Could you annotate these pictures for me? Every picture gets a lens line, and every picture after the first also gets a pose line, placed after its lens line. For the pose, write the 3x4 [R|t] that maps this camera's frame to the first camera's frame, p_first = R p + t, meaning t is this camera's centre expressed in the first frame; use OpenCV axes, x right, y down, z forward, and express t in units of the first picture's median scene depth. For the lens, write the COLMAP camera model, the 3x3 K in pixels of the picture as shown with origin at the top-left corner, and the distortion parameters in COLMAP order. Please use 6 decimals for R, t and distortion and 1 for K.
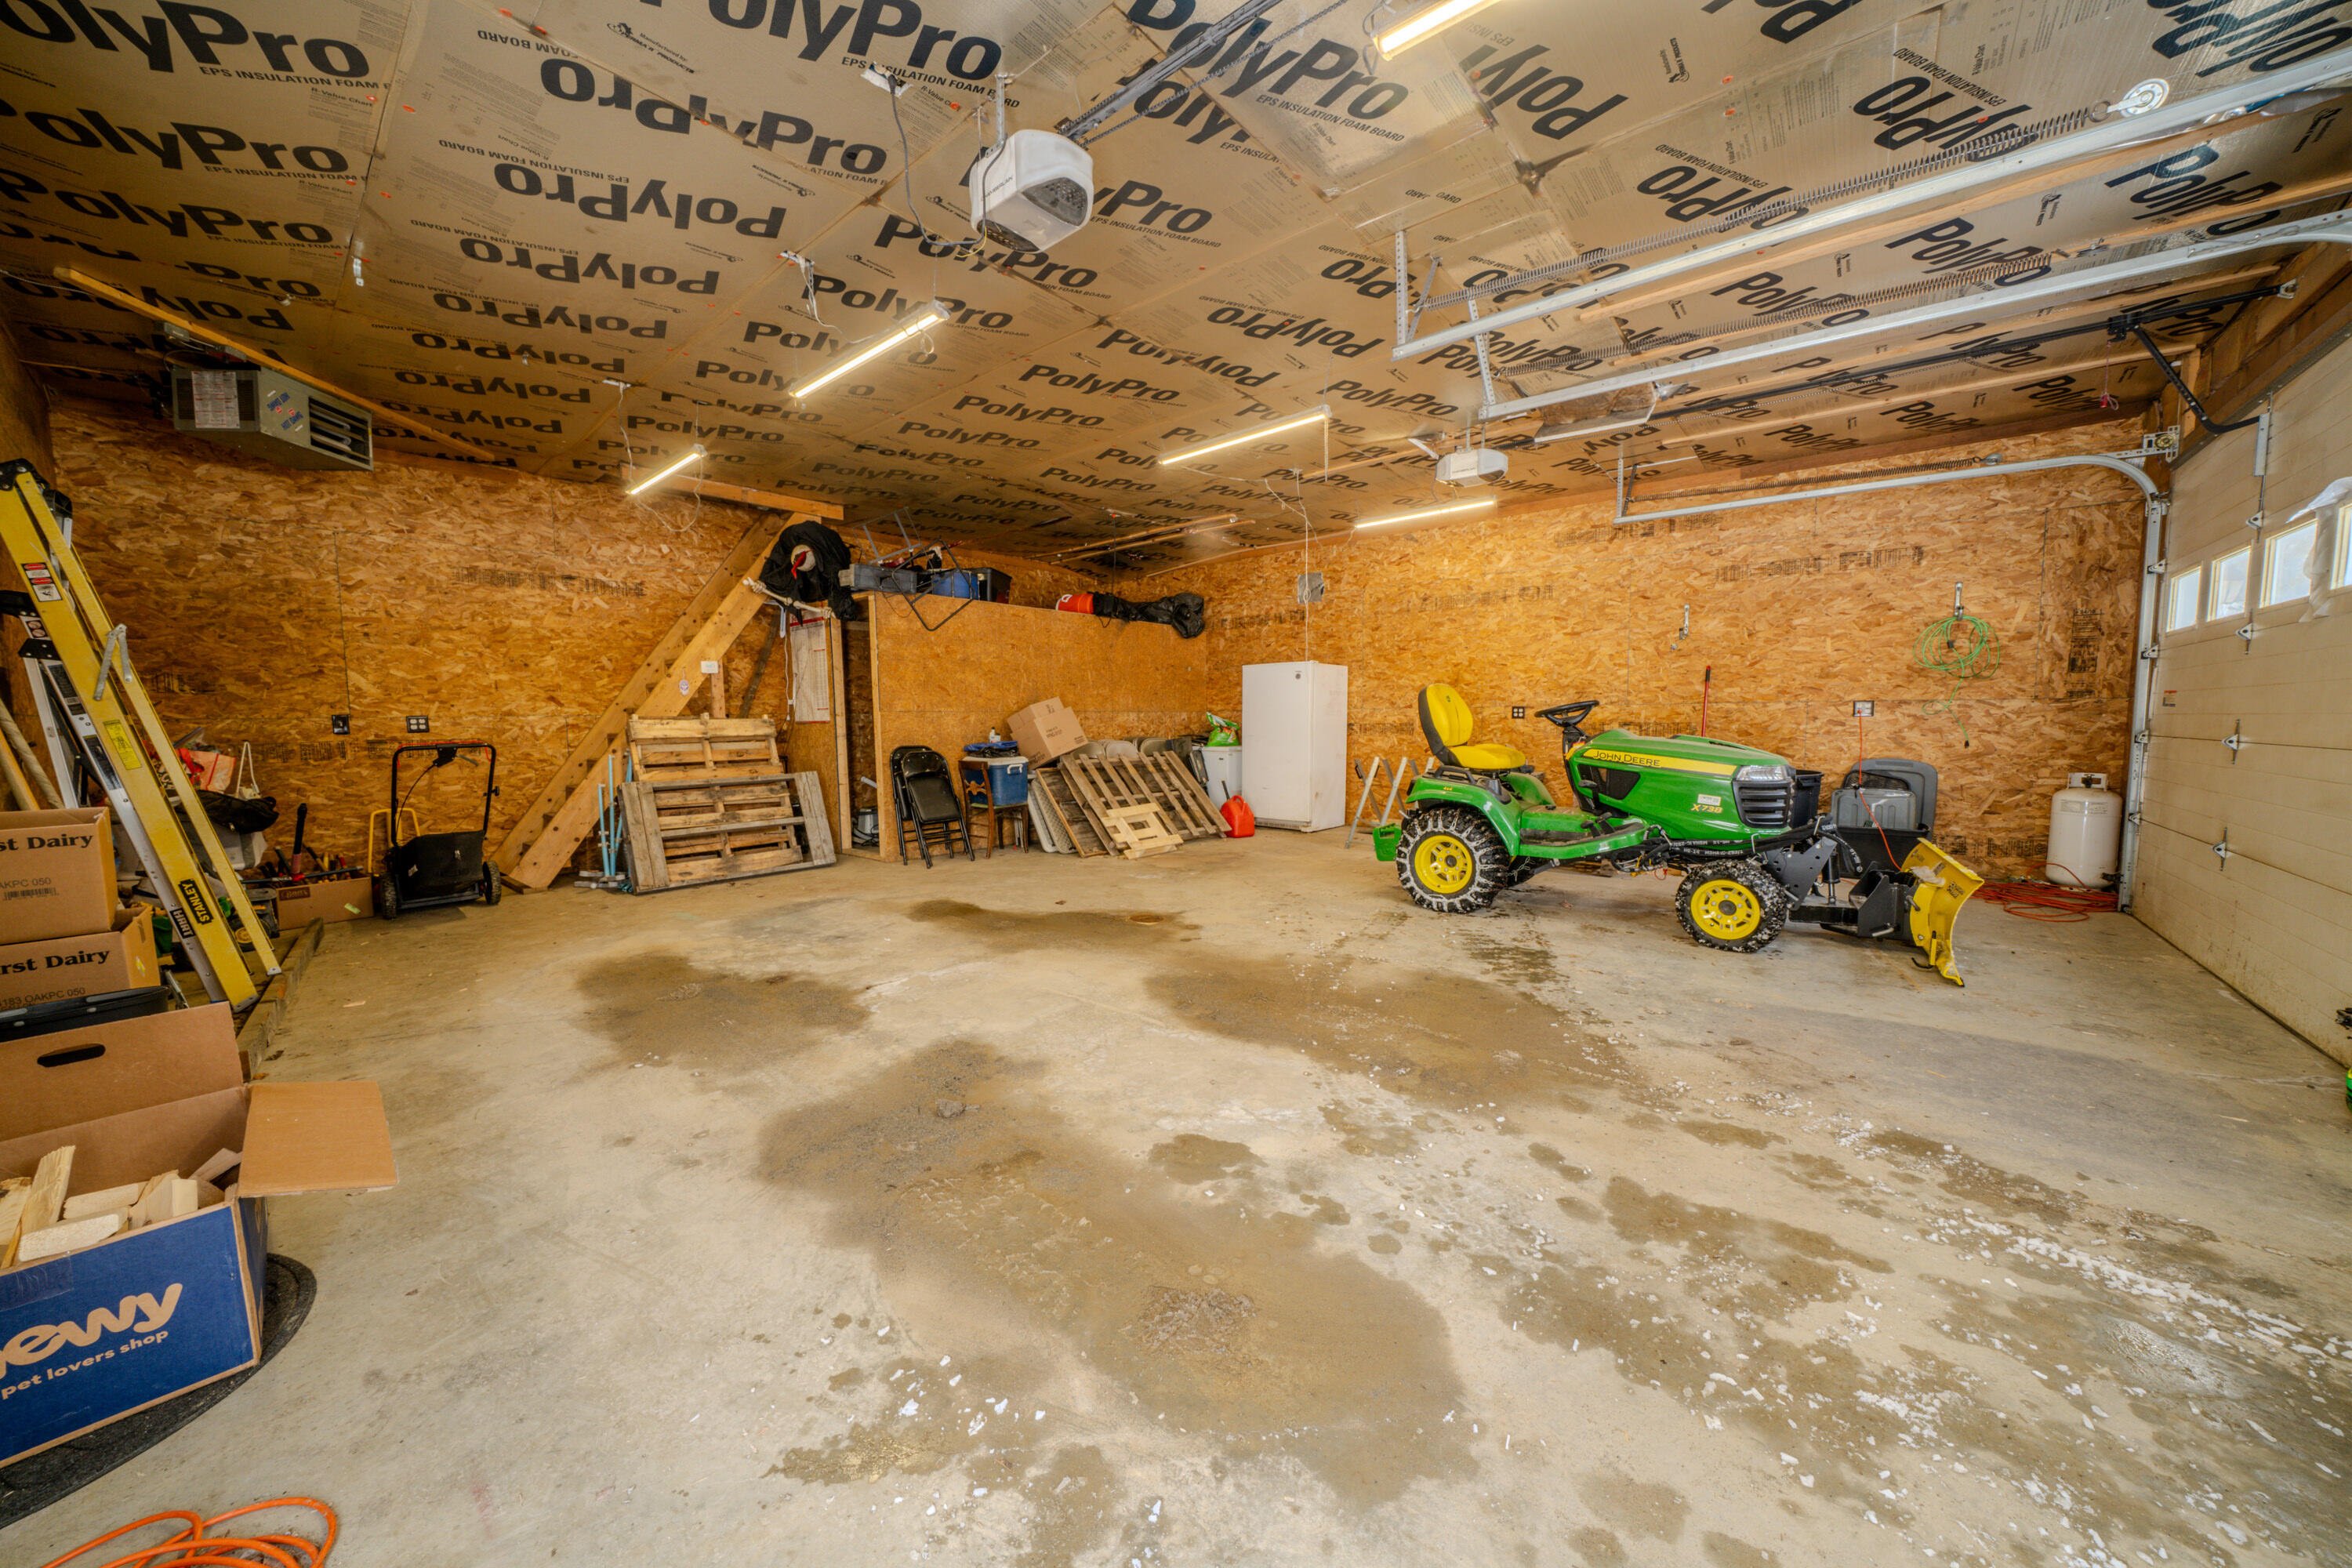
lens RADIAL K [[846.3, 0, 1201.0], [0, 846.3, 782.6], [0, 0, 1]] dist [-0.027601, 0.003952]
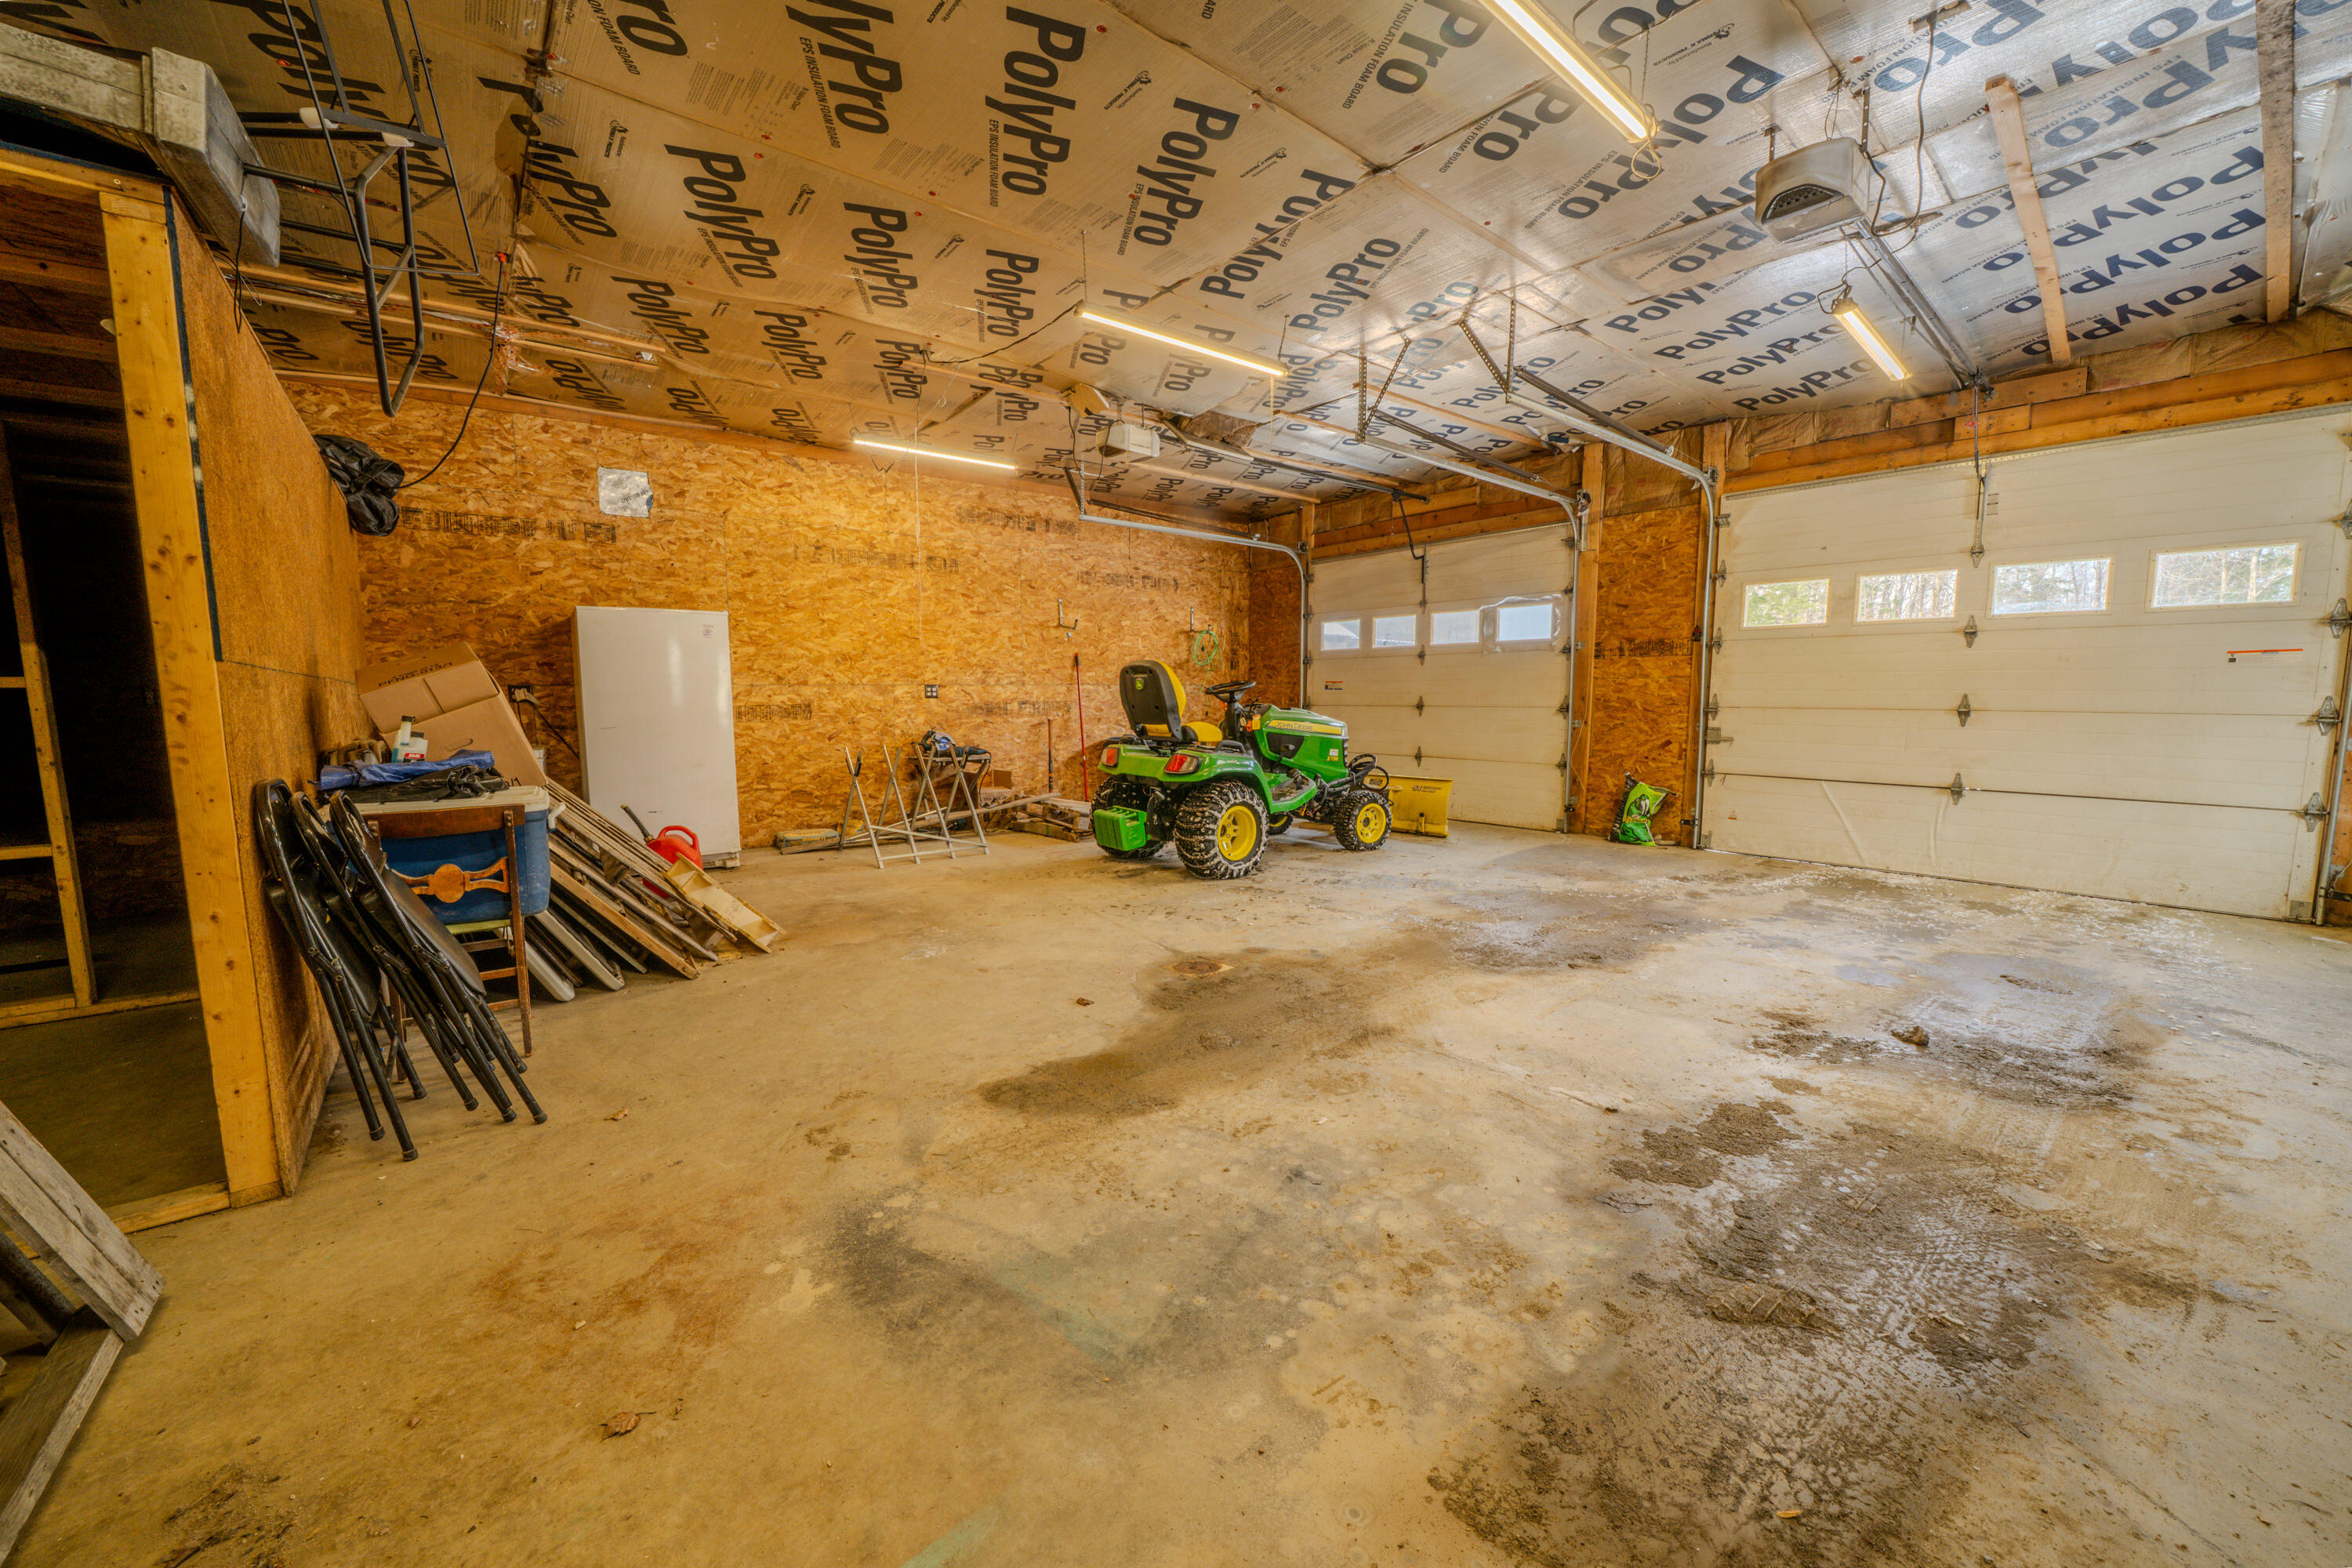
lens RADIAL K [[846.3, 0, 1201.0], [0, 846.3, 782.6], [0, 0, 1]] dist [-0.027601, 0.003952]
pose [[0.186855, -0.094542, 0.977828, -0.725381], [0.078502, 0.993612, 0.081067, -0.053769], [-0.979246, 0.061614, 0.193084, 0.806423]]
